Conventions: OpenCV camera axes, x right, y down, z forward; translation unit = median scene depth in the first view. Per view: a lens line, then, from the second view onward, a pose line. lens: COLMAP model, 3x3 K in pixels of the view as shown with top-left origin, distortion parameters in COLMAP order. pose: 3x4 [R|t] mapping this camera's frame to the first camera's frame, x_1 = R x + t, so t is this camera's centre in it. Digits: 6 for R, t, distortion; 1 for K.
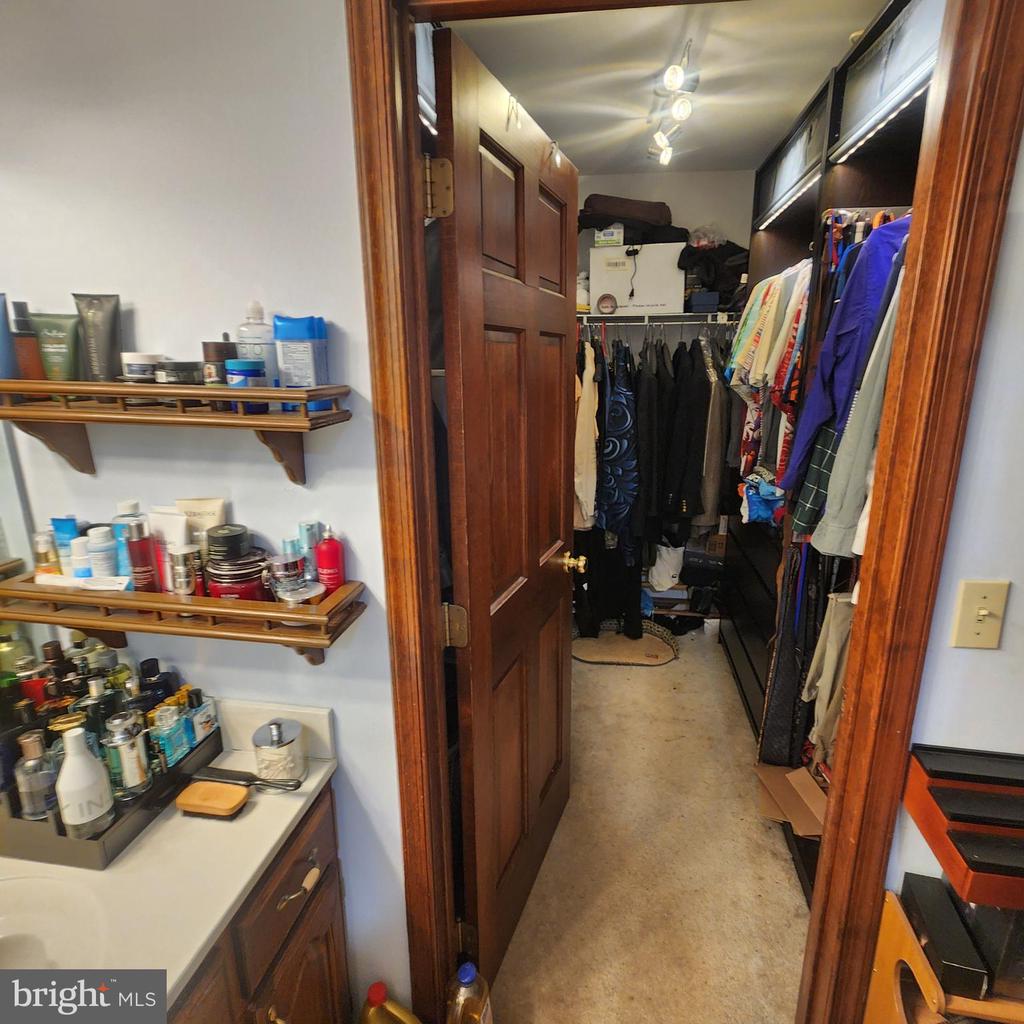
lens RADIAL K [[596.9, 0, 532.0], [0, 596.9, 510.8], [0, 0, 1]] dist [-0.001929, -0.000550]
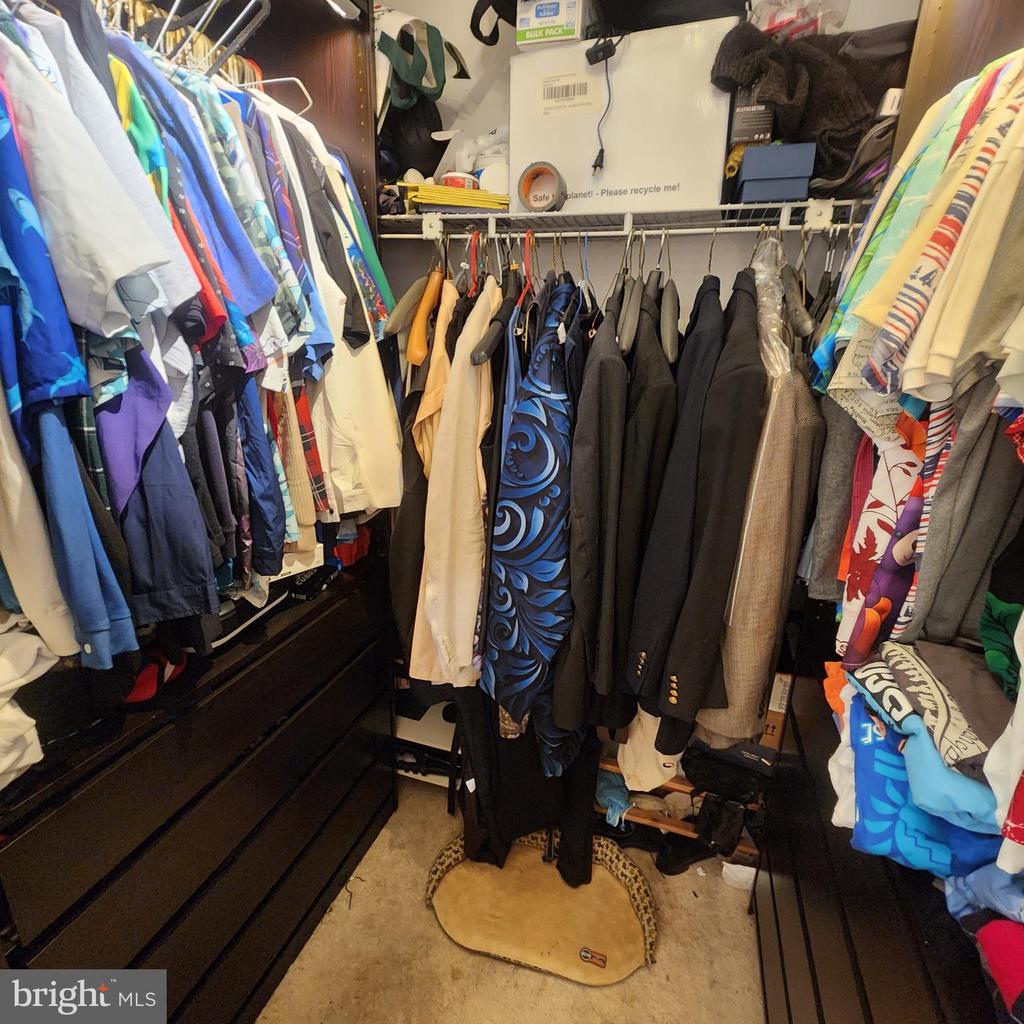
lens RADIAL K [[555.6, 0, 521.3], [0, 555.6, 502.9], [0, 0, 1]] dist [0.002865, -0.002037]
pose [[0.986754, 0.077541, -0.142492, 0.194372], [-0.073800, 0.996780, 0.031359, -0.132483], [0.144464, -0.020428, 0.989299, 0.611787]]
